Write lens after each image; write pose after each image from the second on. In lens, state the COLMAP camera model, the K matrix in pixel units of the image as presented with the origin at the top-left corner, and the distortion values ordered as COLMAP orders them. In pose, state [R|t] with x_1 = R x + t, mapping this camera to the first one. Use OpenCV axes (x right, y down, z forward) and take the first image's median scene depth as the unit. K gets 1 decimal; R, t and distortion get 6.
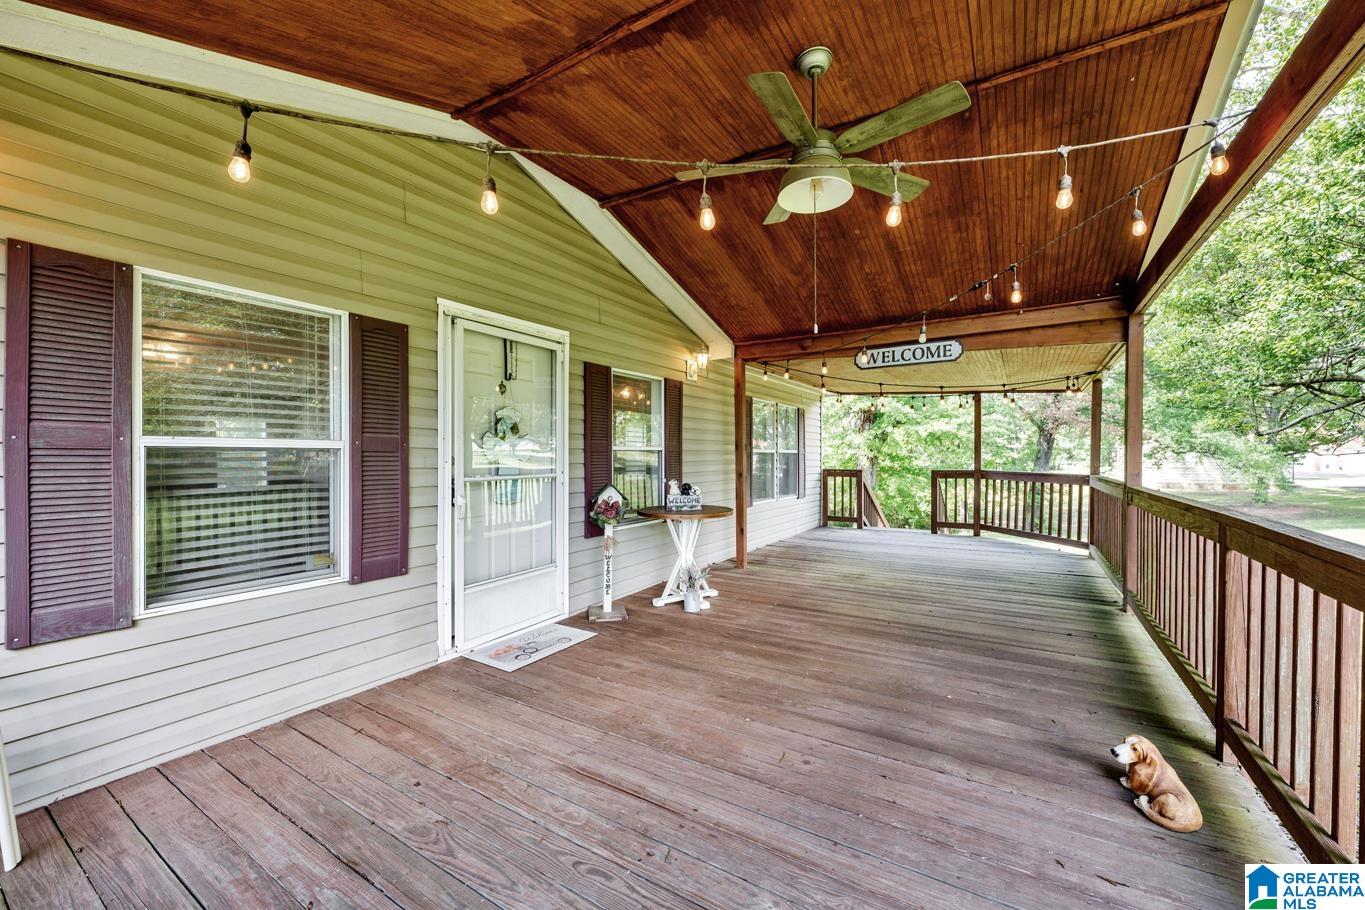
lens RADIAL K [[540.4, 0, 680.1], [0, 540.4, 458.2], [0, 0, 1]] dist [-0.001207, -0.000179]
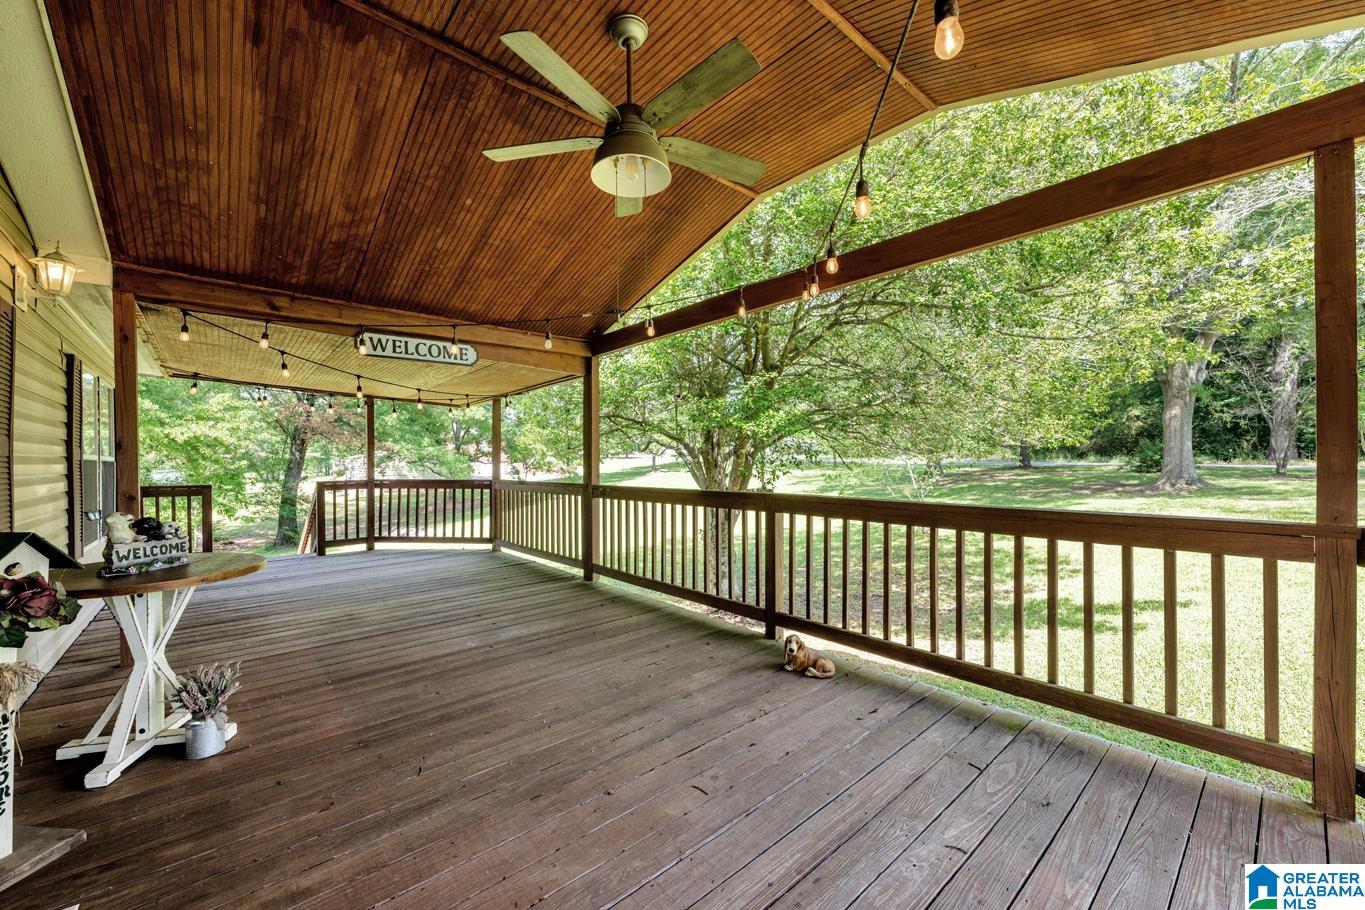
lens RADIAL K [[540.4, 0, 680.9], [0, 540.4, 457.3], [0, 0, 1]] dist [-0.001207, -0.000179]
pose [[0.287253, 0.007031, 0.957829, -0.343536], [0.013890, 0.999837, -0.011505, 0.002477], [-0.957754, 0.016609, 0.287109, 0.377411]]
